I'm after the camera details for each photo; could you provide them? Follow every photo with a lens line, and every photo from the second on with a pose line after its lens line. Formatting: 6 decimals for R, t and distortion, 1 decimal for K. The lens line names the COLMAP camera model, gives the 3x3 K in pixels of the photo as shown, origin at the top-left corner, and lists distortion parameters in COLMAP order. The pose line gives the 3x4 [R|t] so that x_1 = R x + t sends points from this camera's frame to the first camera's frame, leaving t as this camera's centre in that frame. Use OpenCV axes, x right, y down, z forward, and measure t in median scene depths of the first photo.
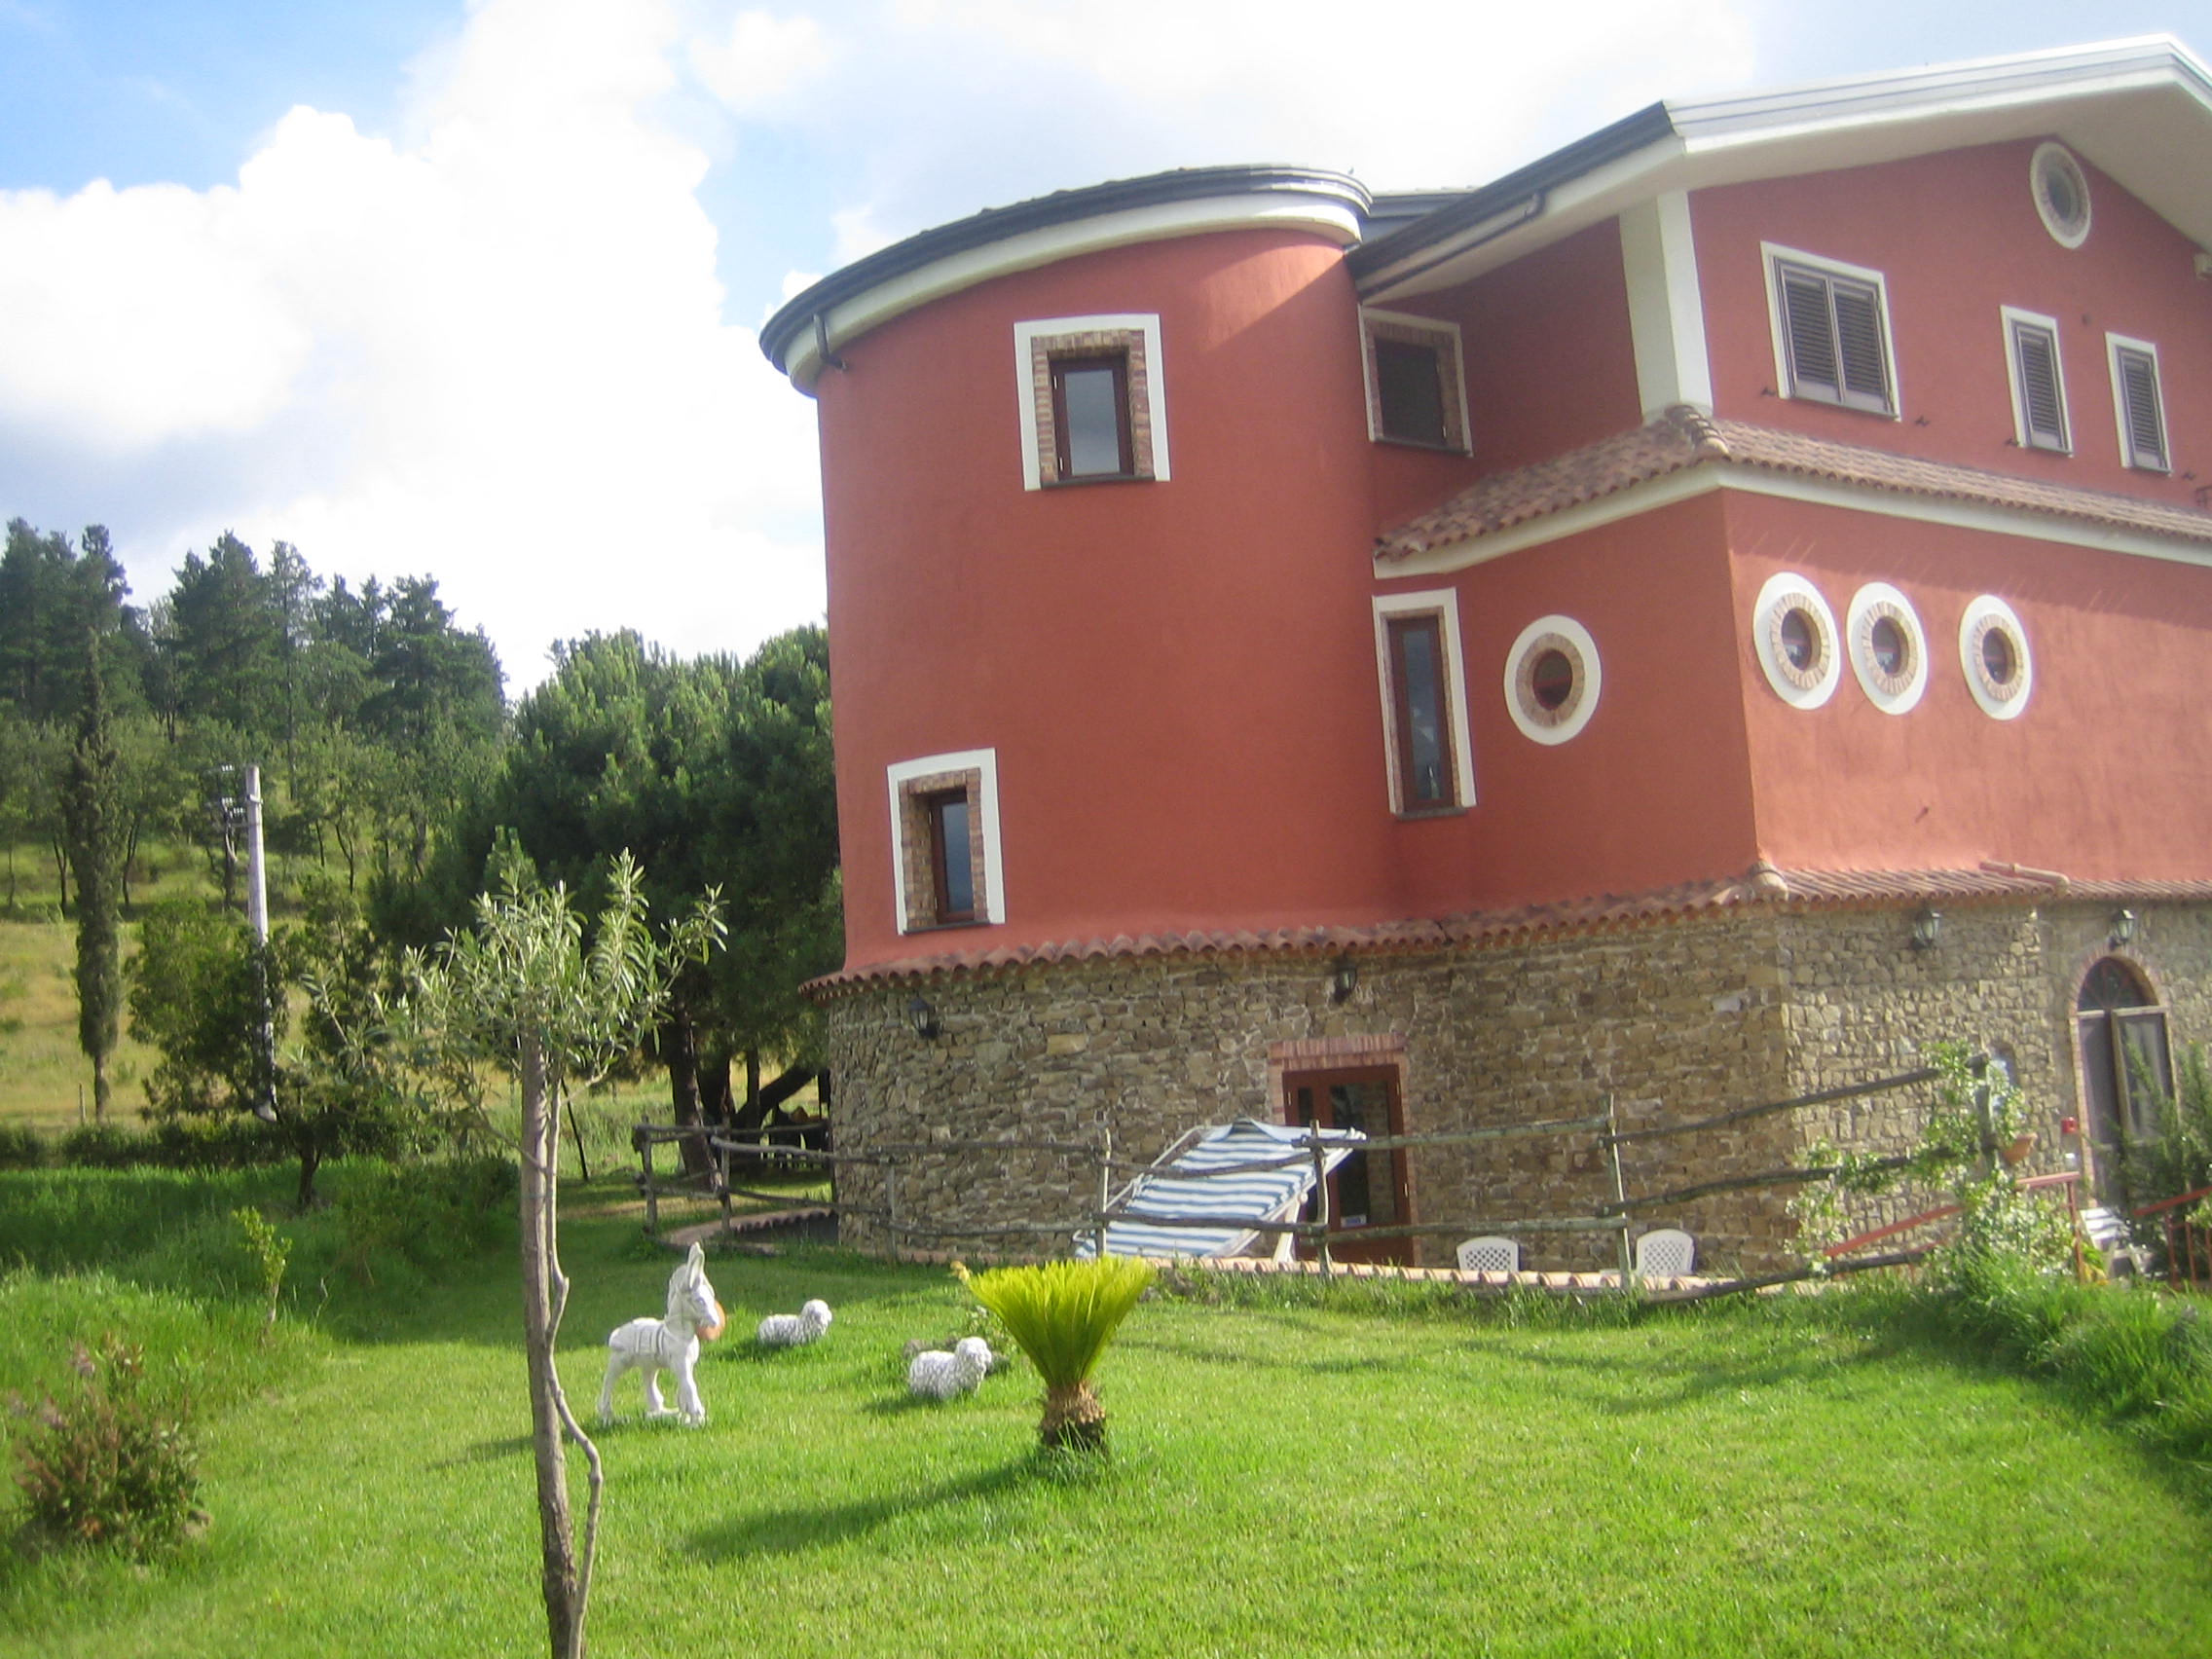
lens RADIAL K [[2317.8, 0, 1072.4], [0, 2317.8, 836.9], [0, 0, 1]] dist [-0.153462, 0.217838]
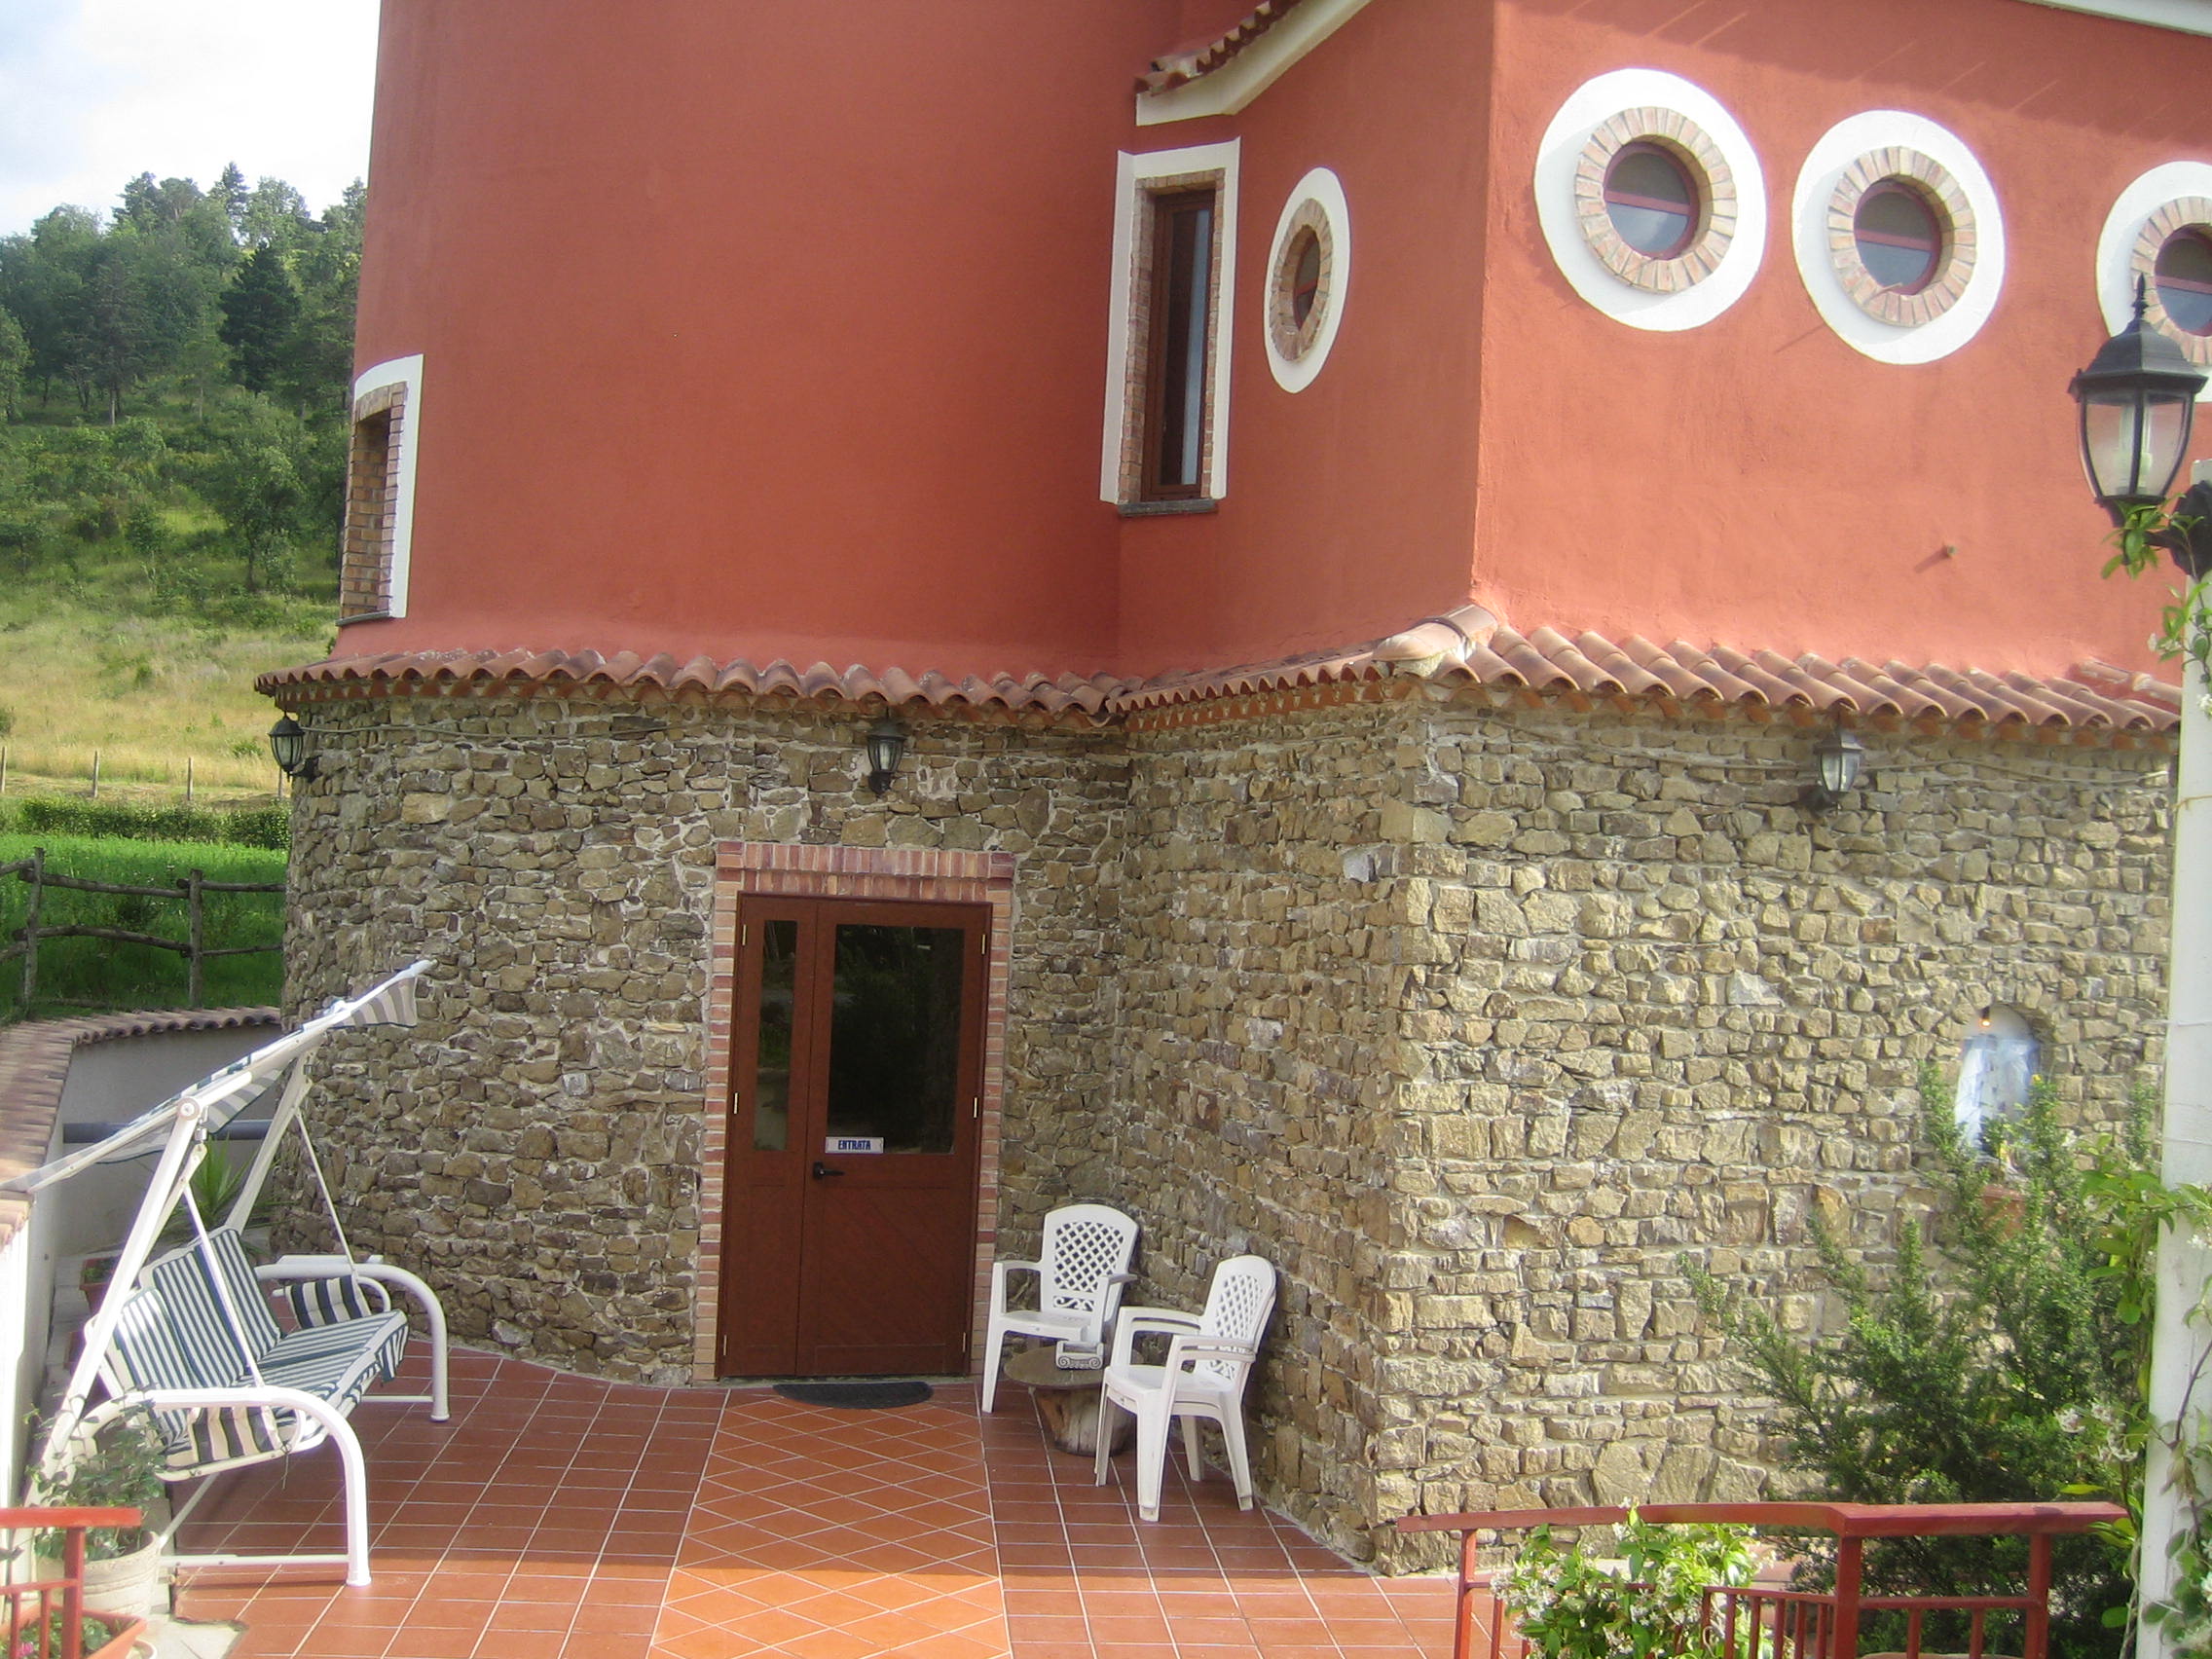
lens RADIAL K [[2317.8, 0, 1072.4], [0, 2317.8, 836.9], [0, 0, 1]] dist [-0.153462, 0.217838]
pose [[0.940323, 0.111371, -0.321542, 0.367544], [-0.079208, 0.990606, 0.111473, 0.010970], [0.330937, -0.079352, 0.940311, 0.442870]]
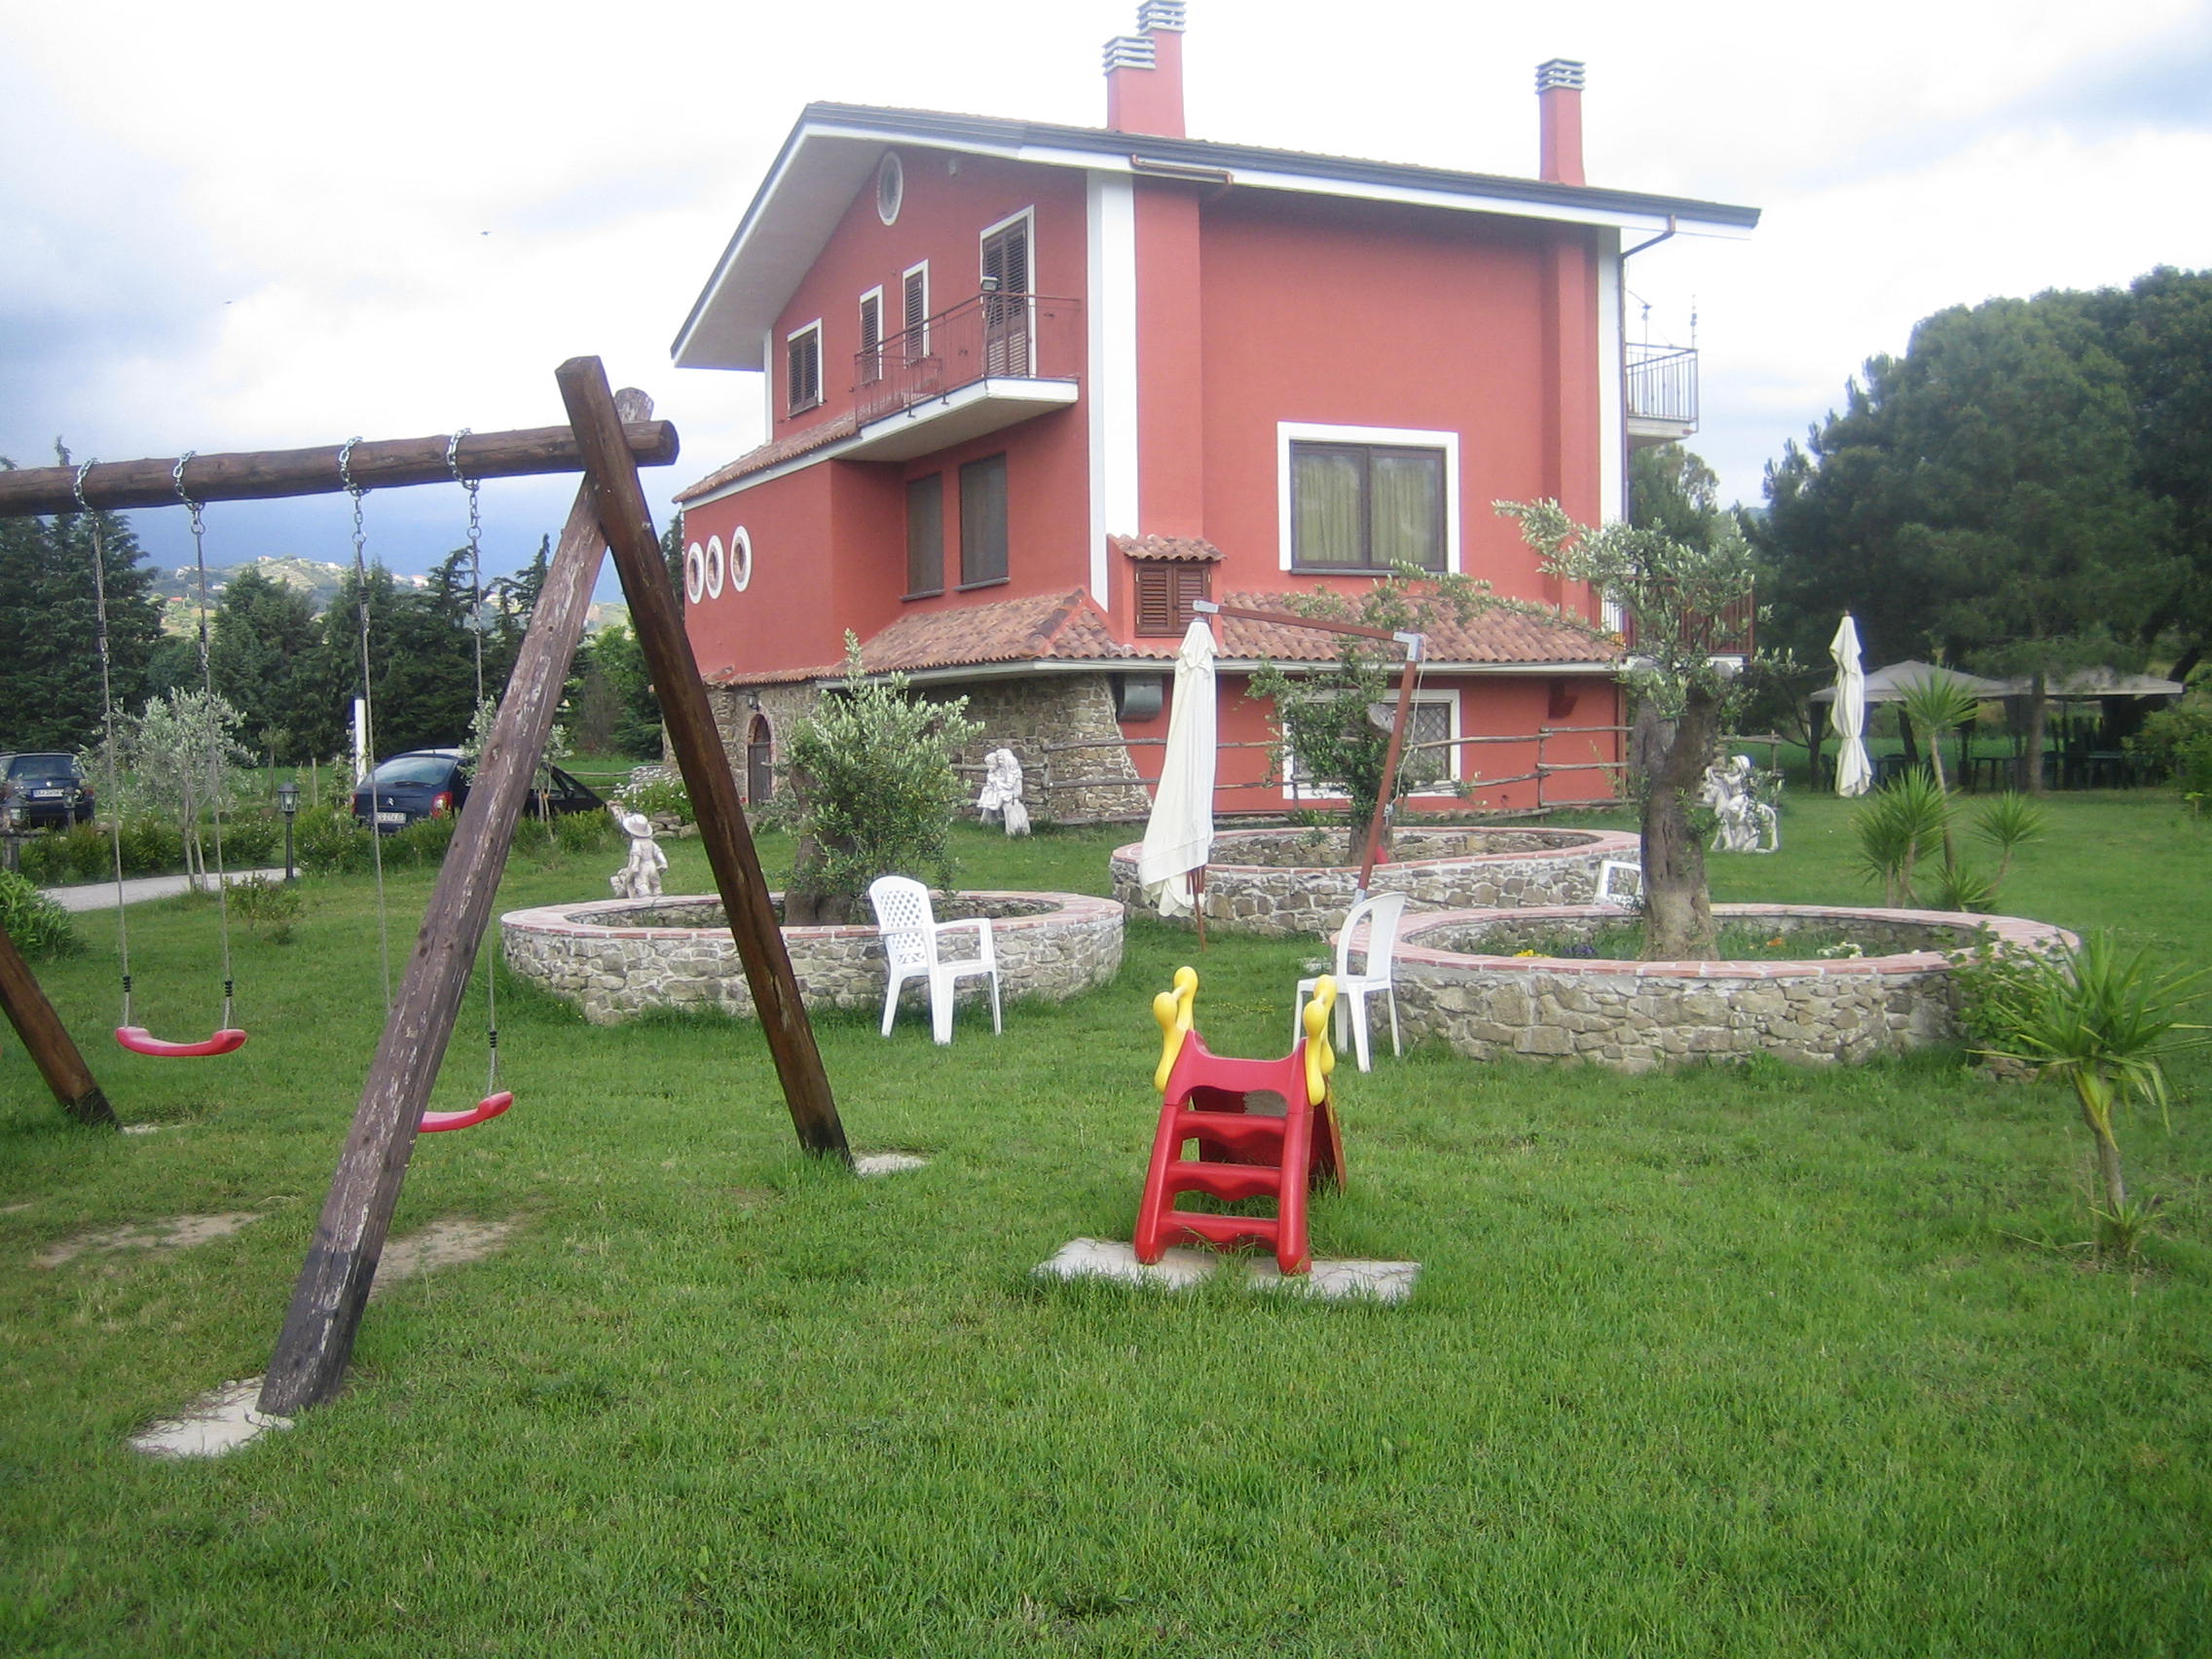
lens RADIAL K [[2317.8, 0, 1072.4], [0, 2317.8, 836.9], [0, 0, 1]] dist [-0.153462, 0.217838]
pose [[-0.184567, 0.112468, -0.976364, 2.458250], [0.129862, 0.987511, 0.089203, 0.017894], [0.974203, -0.110329, -0.196867, 1.745951]]
